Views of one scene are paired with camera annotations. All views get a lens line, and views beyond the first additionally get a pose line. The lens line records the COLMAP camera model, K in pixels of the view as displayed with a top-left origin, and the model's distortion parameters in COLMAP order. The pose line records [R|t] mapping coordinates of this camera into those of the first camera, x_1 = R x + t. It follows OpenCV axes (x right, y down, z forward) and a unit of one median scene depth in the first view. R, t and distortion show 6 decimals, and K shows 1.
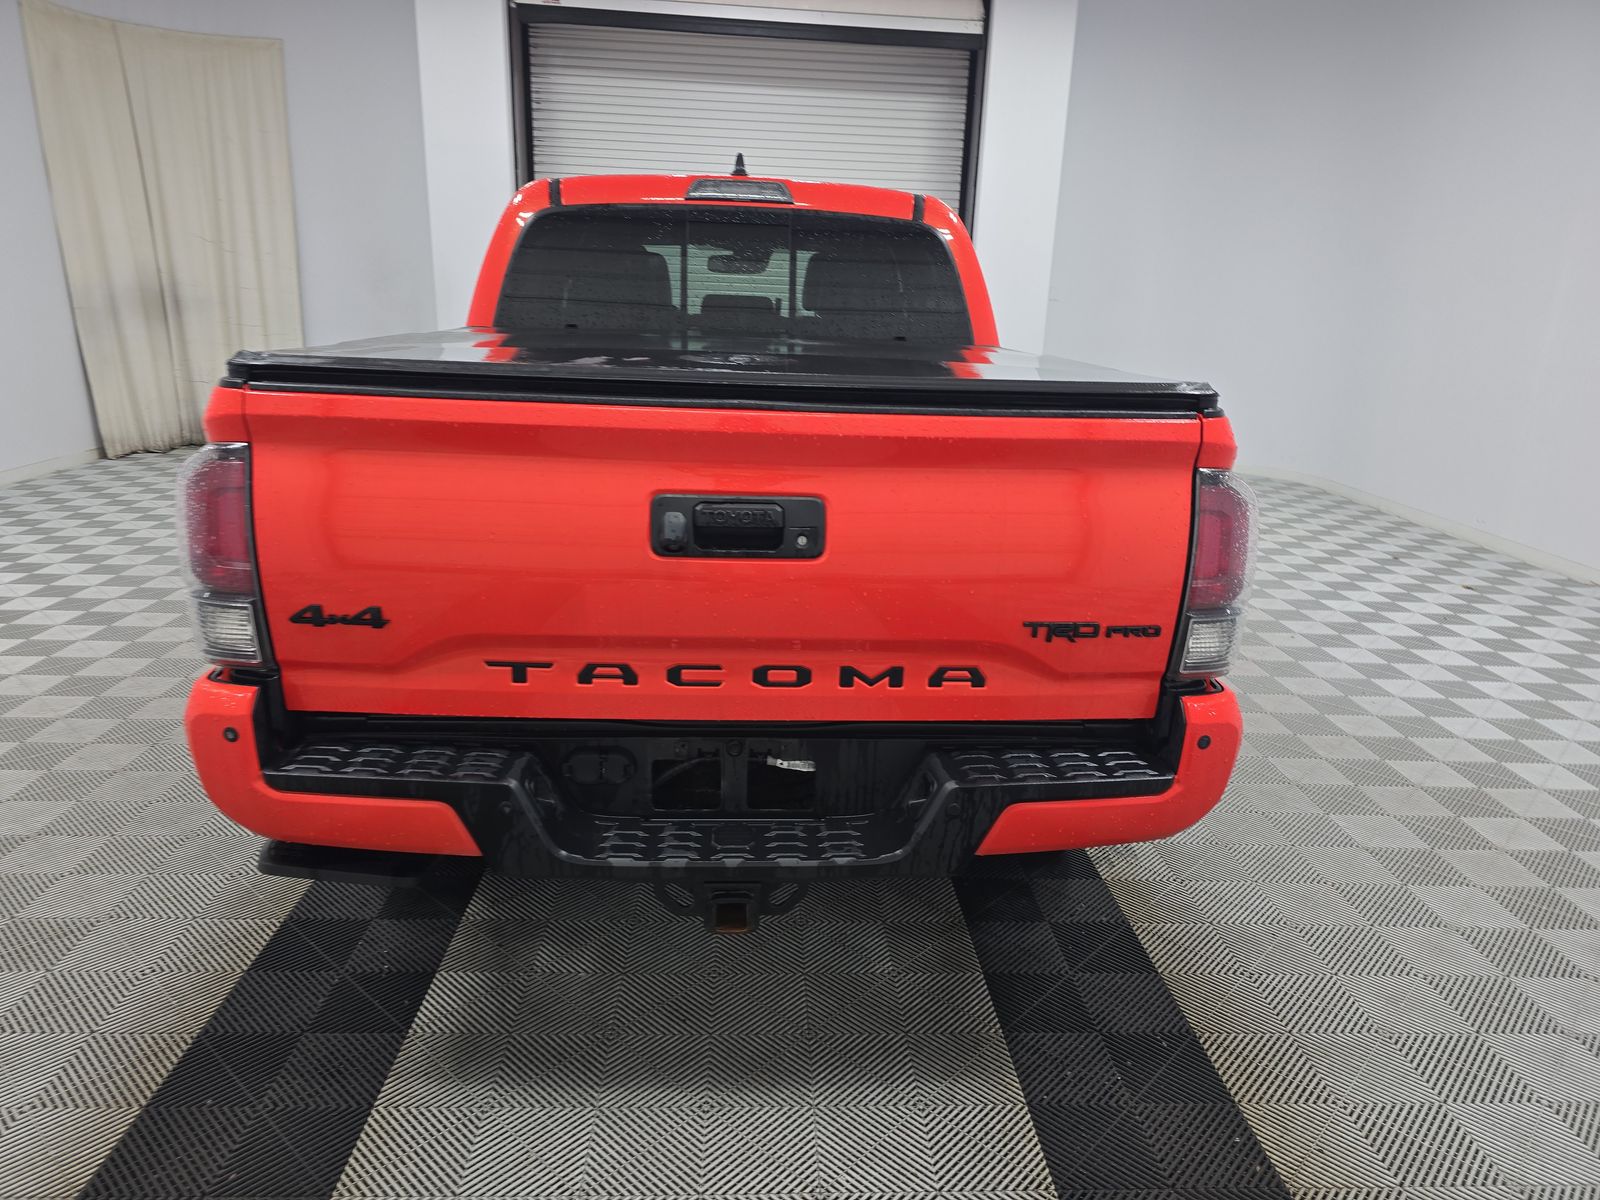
lens RADIAL K [[1061.3, 0, 799.9], [0, 1061.3, 604.7], [0, 0, 1]] dist [0.043986, -0.028065]
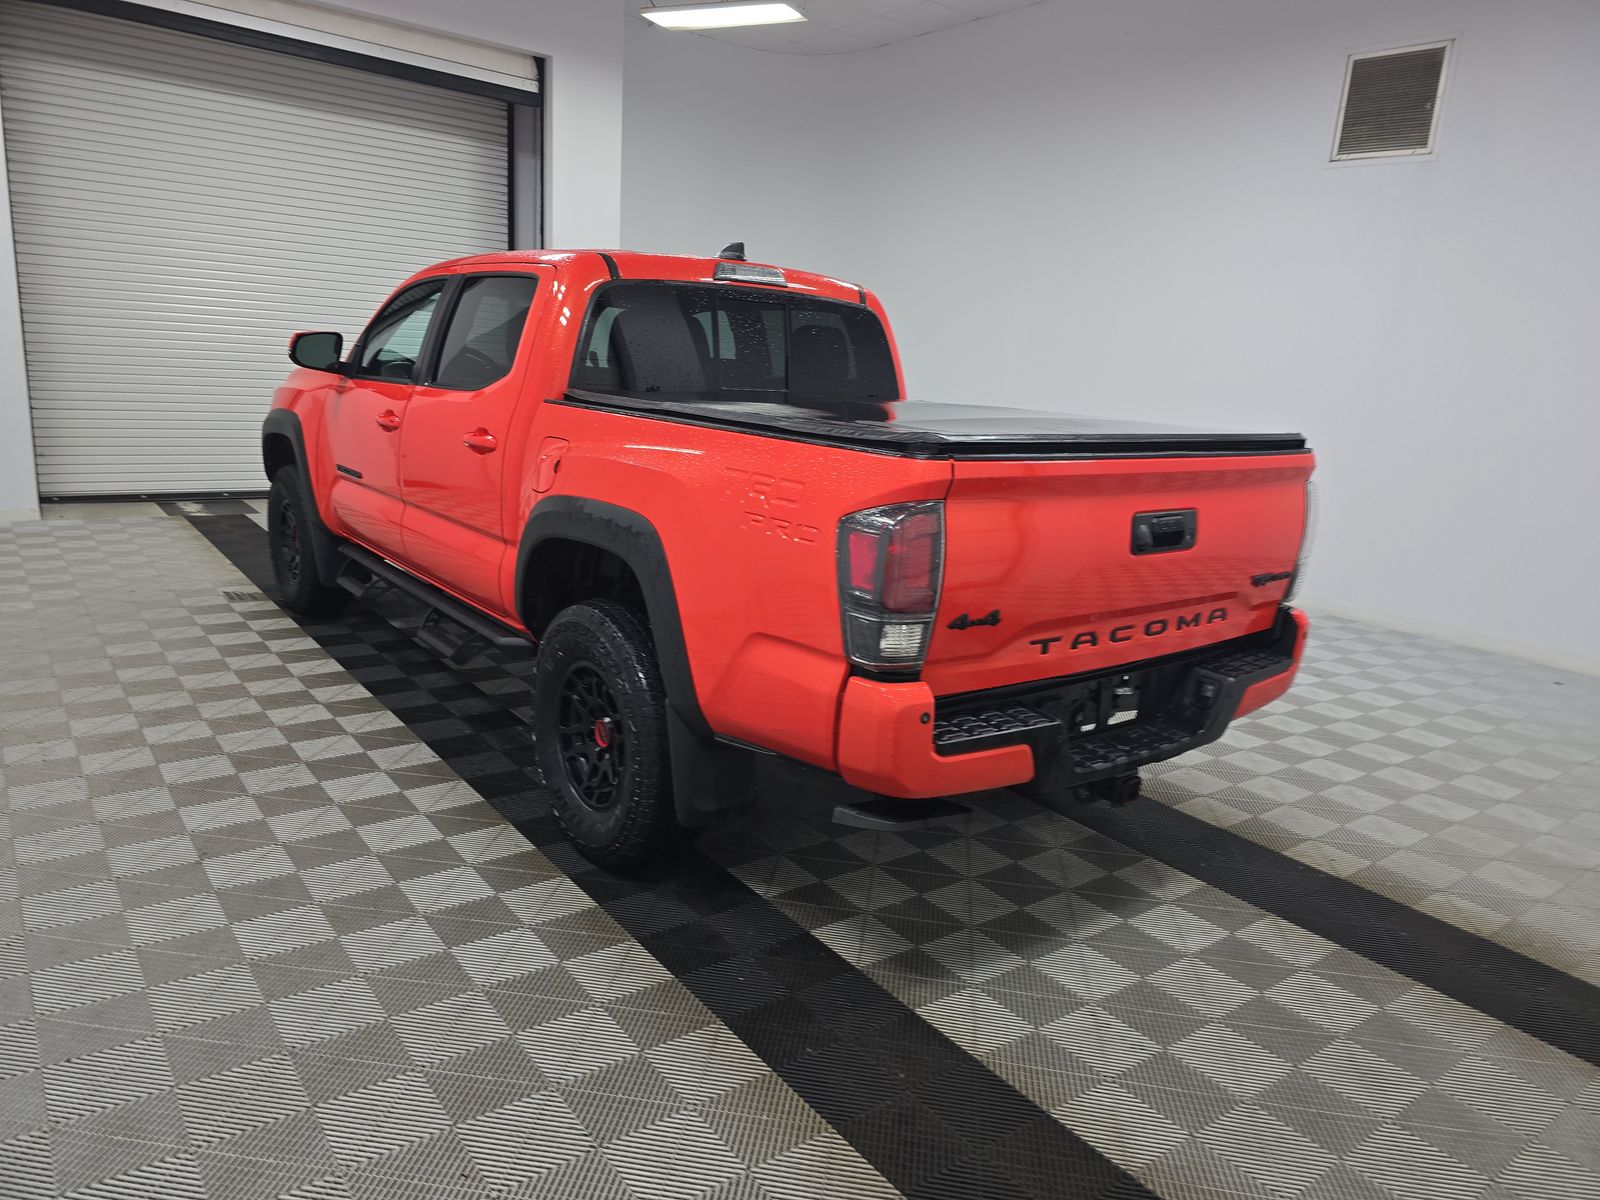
lens RADIAL K [[1061.3, 0, 805.0], [0, 1061.3, 604.5], [0, 0, 1]] dist [0.043986, -0.028065]
pose [[0.825959, -0.113929, 0.552097, -1.294907], [0.126688, 0.991827, 0.015140, -0.054657], [-0.549310, 0.057439, 0.833642, -0.017989]]
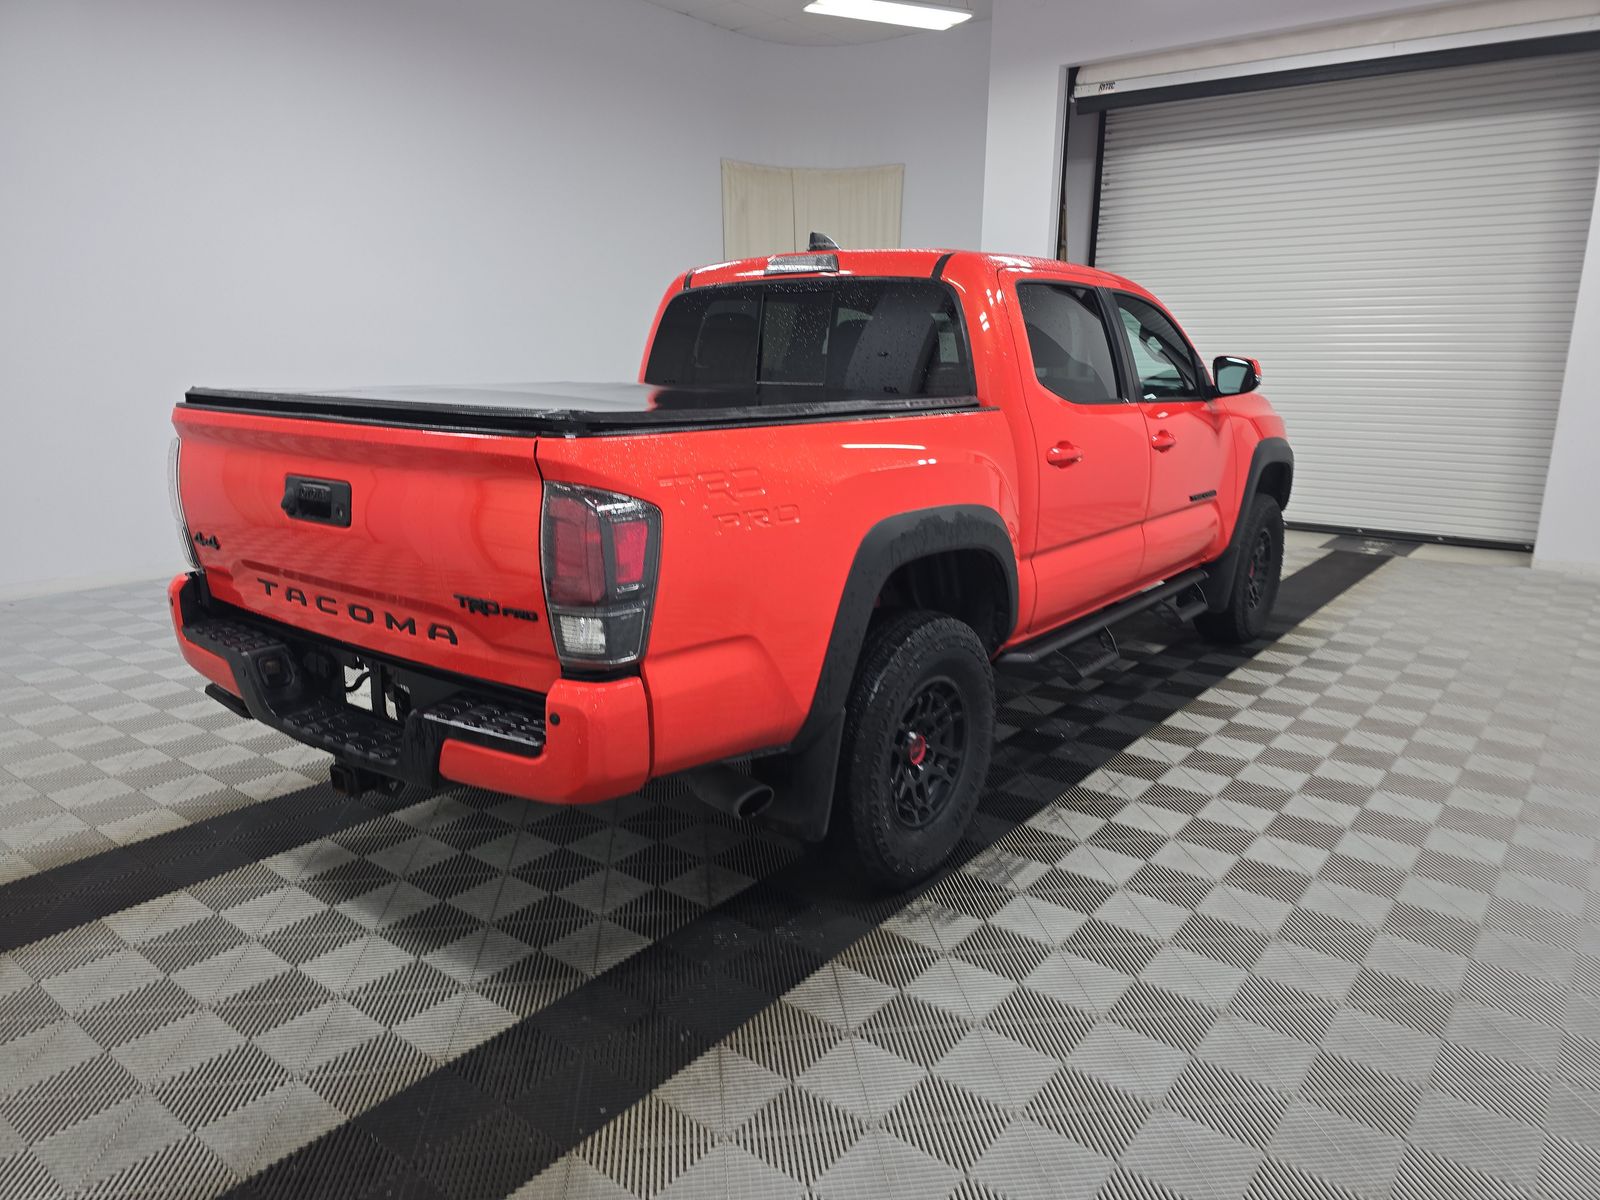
lens RADIAL K [[1061.3, 0, 801.7], [0, 1061.3, 594.6], [0, 0, 1]] dist [0.043986, -0.028065]
pose [[0.761941, 0.115224, -0.637314, 1.313488], [-0.162984, 0.986491, -0.016503, -0.028606], [0.626803, 0.116446, 0.770427, 0.279165]]
